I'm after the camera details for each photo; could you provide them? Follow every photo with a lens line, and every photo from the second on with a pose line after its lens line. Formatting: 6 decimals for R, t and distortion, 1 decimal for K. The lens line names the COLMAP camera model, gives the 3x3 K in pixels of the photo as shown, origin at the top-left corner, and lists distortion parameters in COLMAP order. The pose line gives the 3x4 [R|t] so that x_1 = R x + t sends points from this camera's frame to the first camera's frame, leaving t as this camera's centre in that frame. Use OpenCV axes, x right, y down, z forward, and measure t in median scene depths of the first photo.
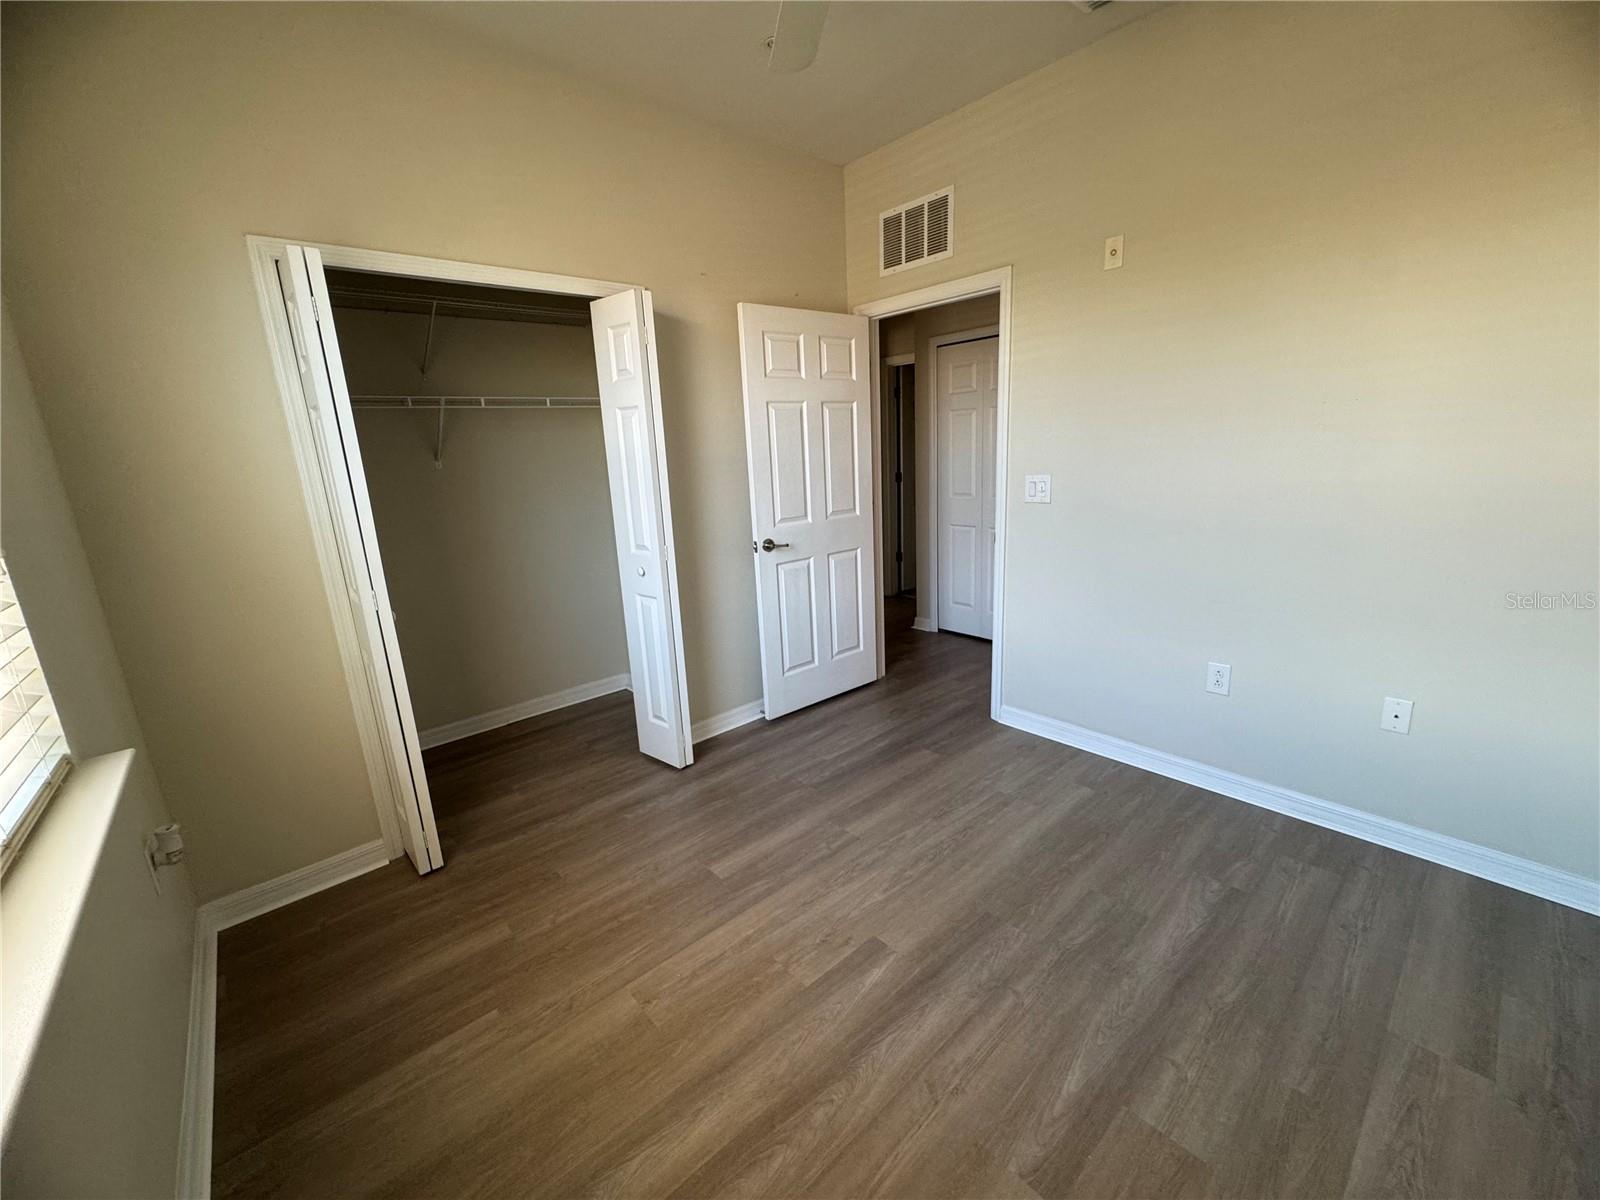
lens RADIAL K [[642.1, 0, 800.8], [0, 642.1, 597.9], [0, 0, 1]] dist [-0.000822, -0.000063]
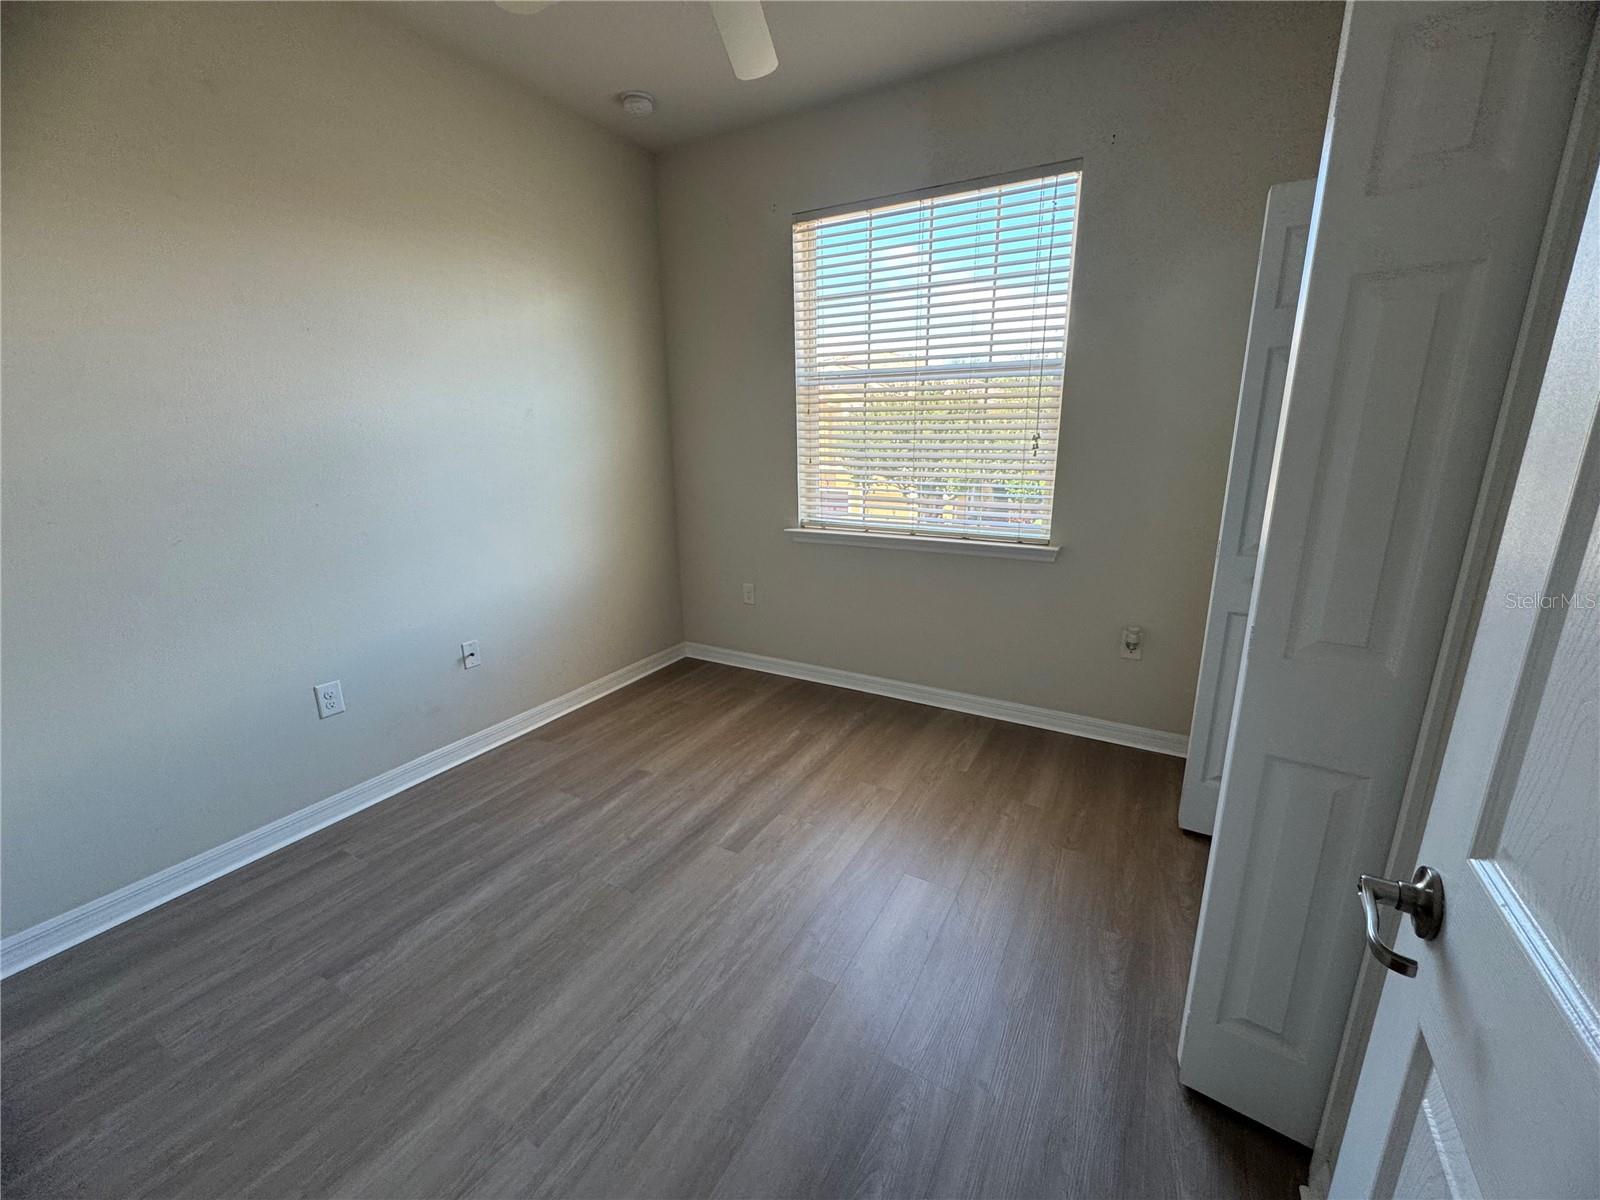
lens RADIAL K [[642.1, 0, 800.8], [0, 642.1, 597.9], [0, 0, 1]] dist [-0.000822, -0.000063]
pose [[-0.944776, 0.139670, -0.296465, 0.294245], [-0.018681, 0.880210, 0.474216, -0.439986], [0.327185, 0.453566, -0.828992, 1.837811]]
